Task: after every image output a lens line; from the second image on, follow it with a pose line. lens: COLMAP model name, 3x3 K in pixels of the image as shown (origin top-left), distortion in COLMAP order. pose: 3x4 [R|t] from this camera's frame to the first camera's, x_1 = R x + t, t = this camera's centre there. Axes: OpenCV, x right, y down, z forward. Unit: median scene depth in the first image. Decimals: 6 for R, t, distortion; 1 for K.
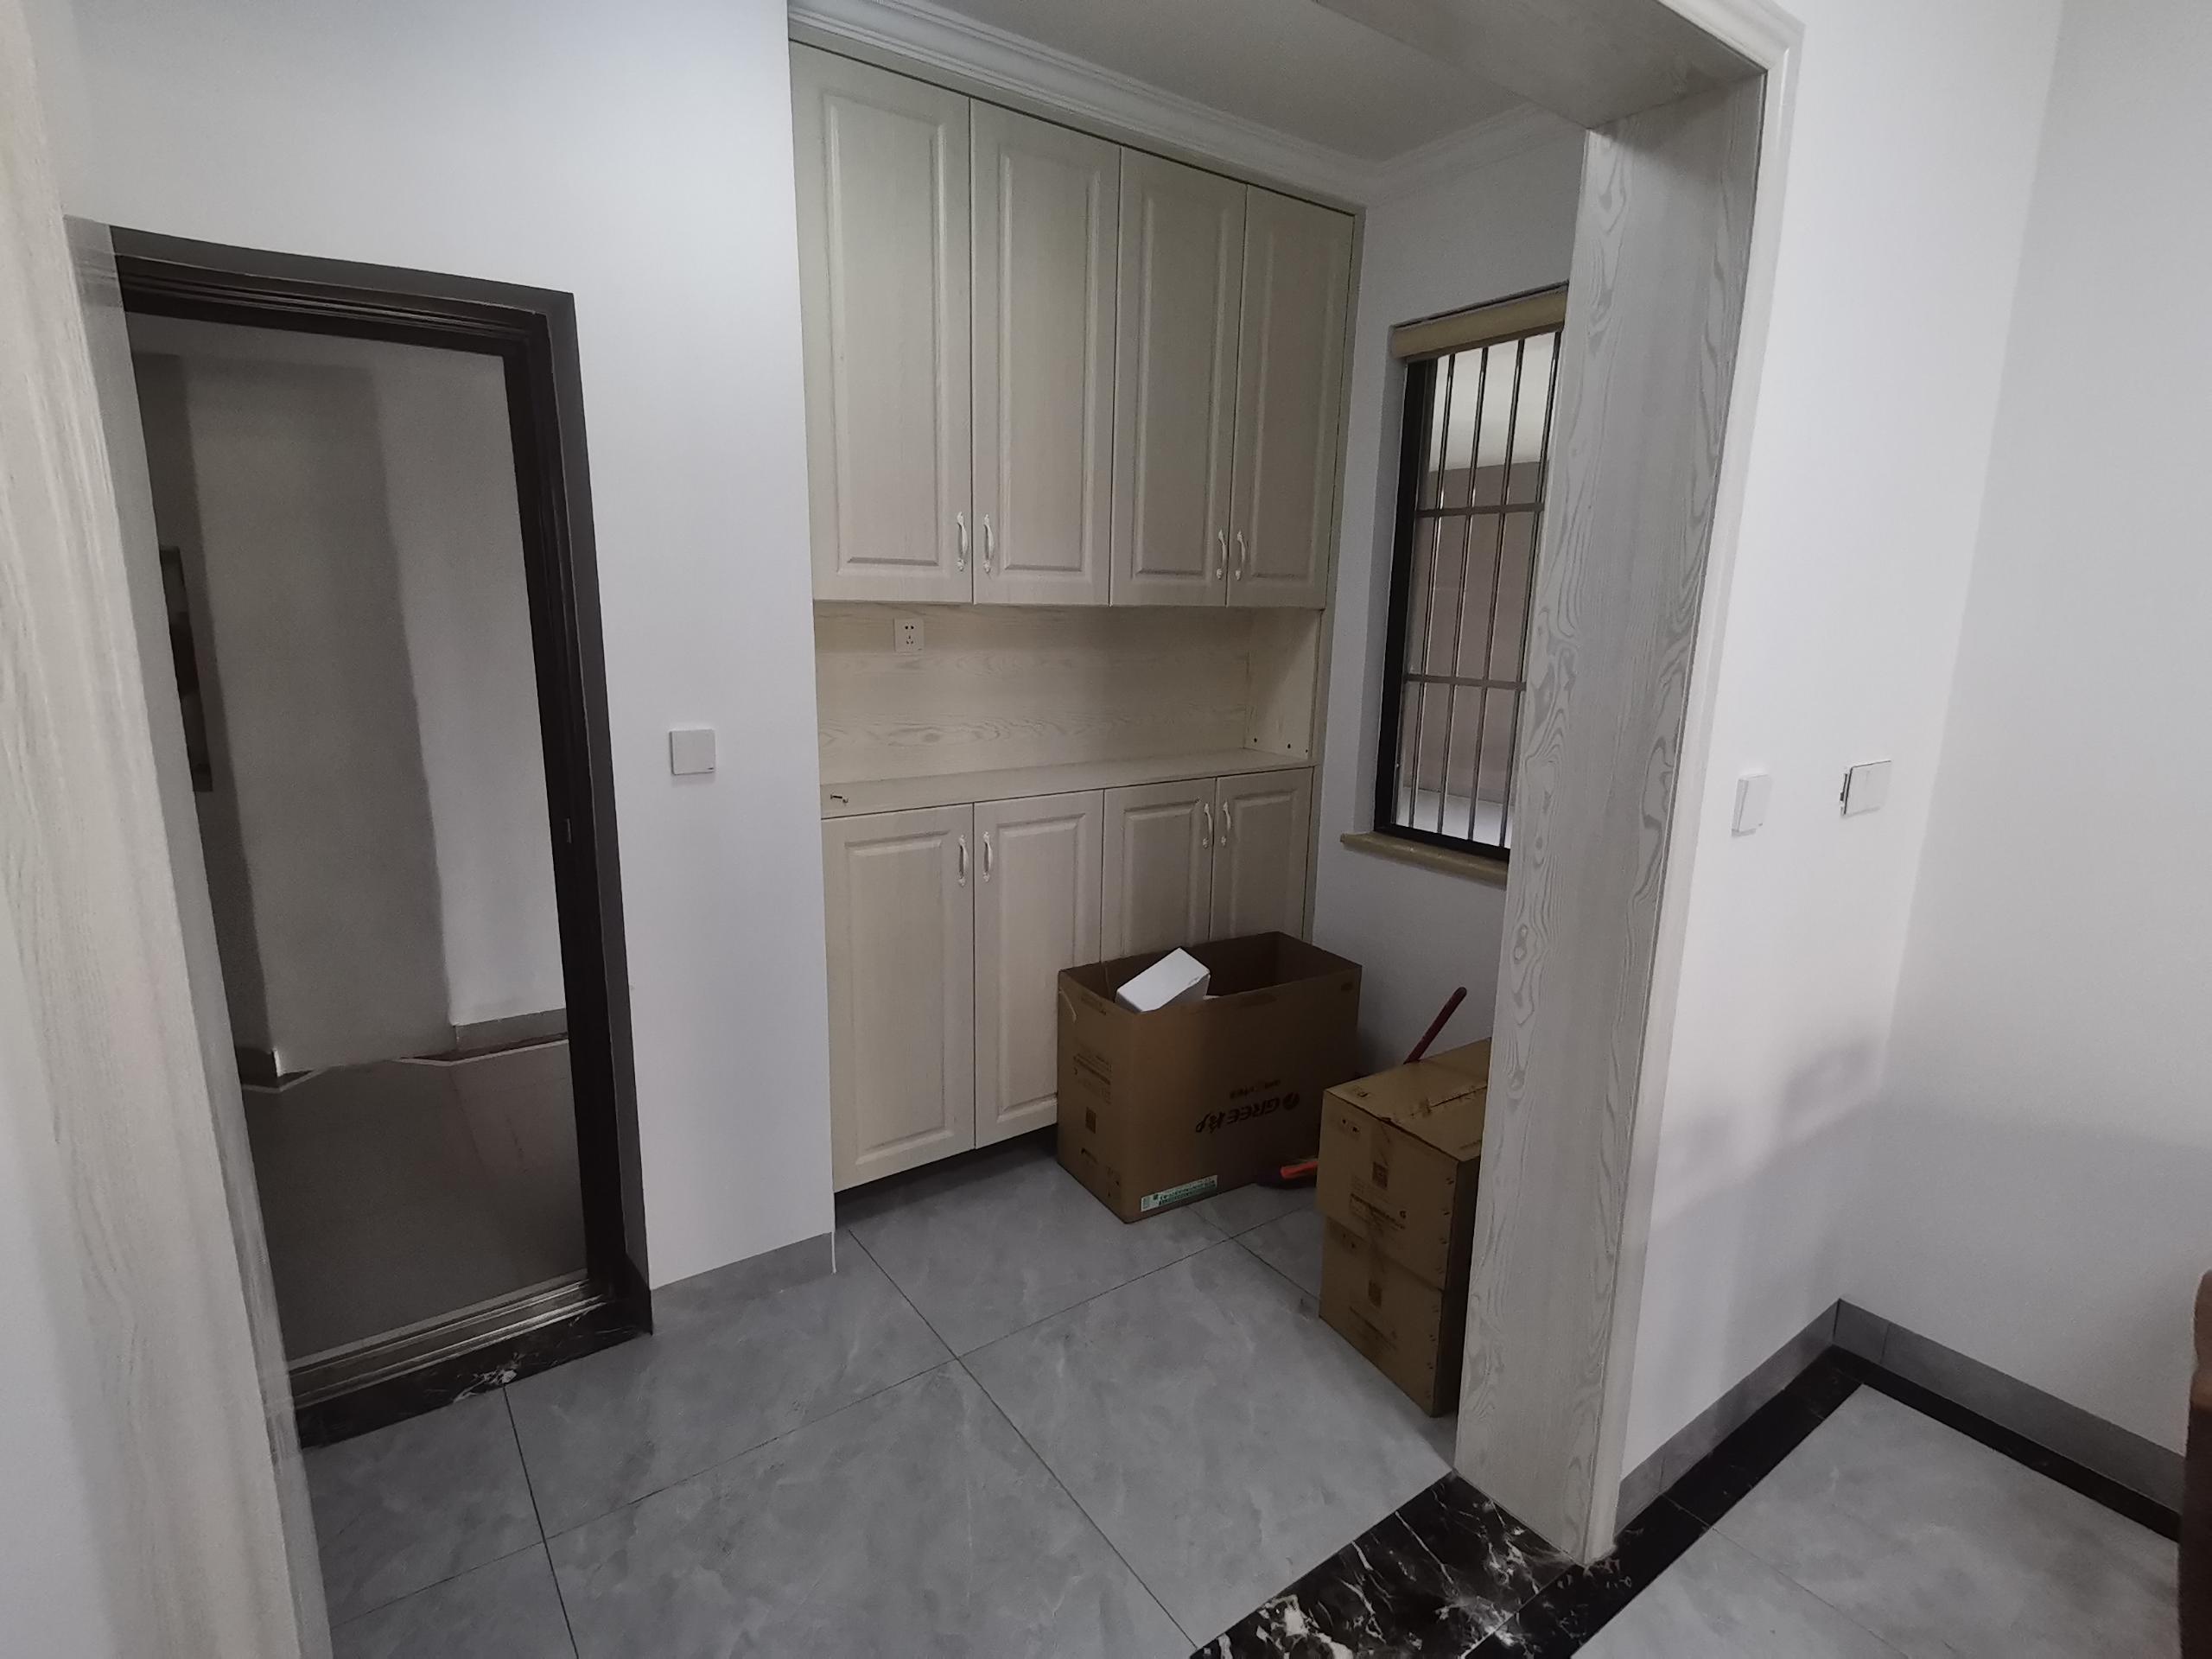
lens RADIAL K [[1104.9, 0, 1091.3], [0, 1104.9, 836.9], [0, 0, 1]] dist [0.003665, -0.000445]
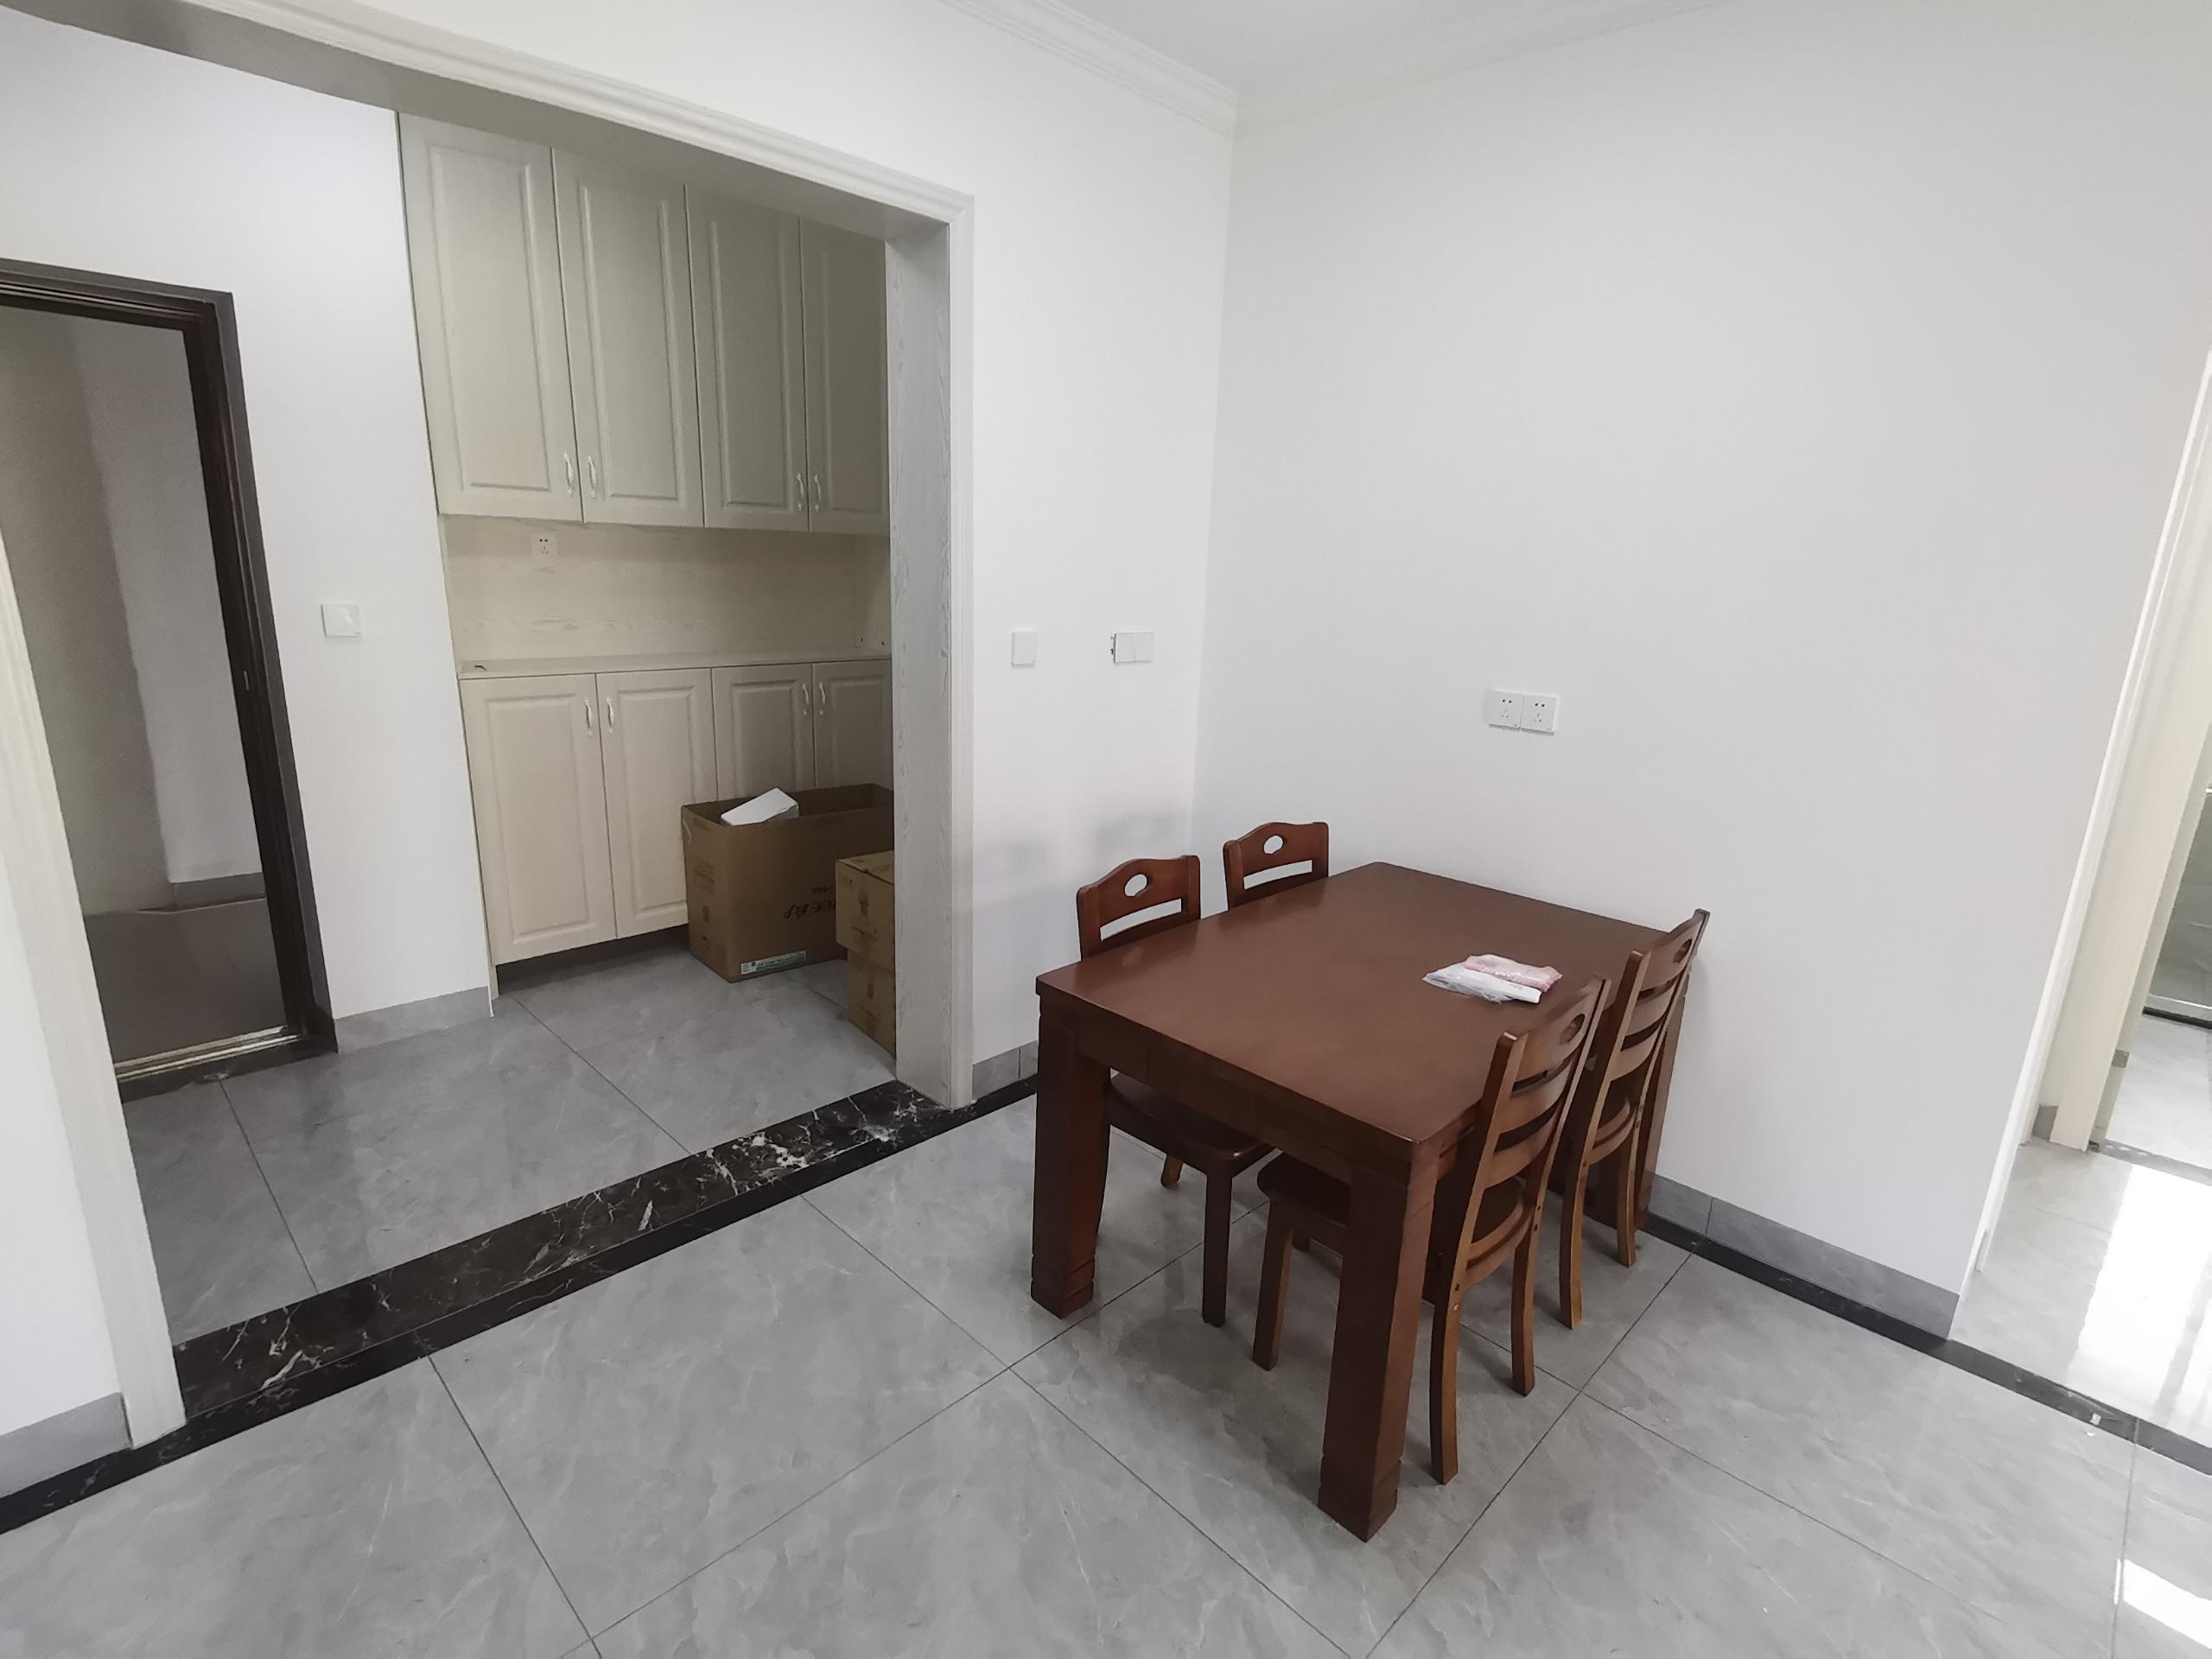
lens RADIAL K [[1104.9, 0, 1118.2], [0, 1104.9, 838.2], [0, 0, 1]] dist [0.003665, -0.000445]
pose [[0.981662, -0.025963, 0.188852, 0.253145], [0.016787, 0.998607, 0.050028, 0.110695], [-0.189888, -0.045940, 0.980730, -0.435943]]
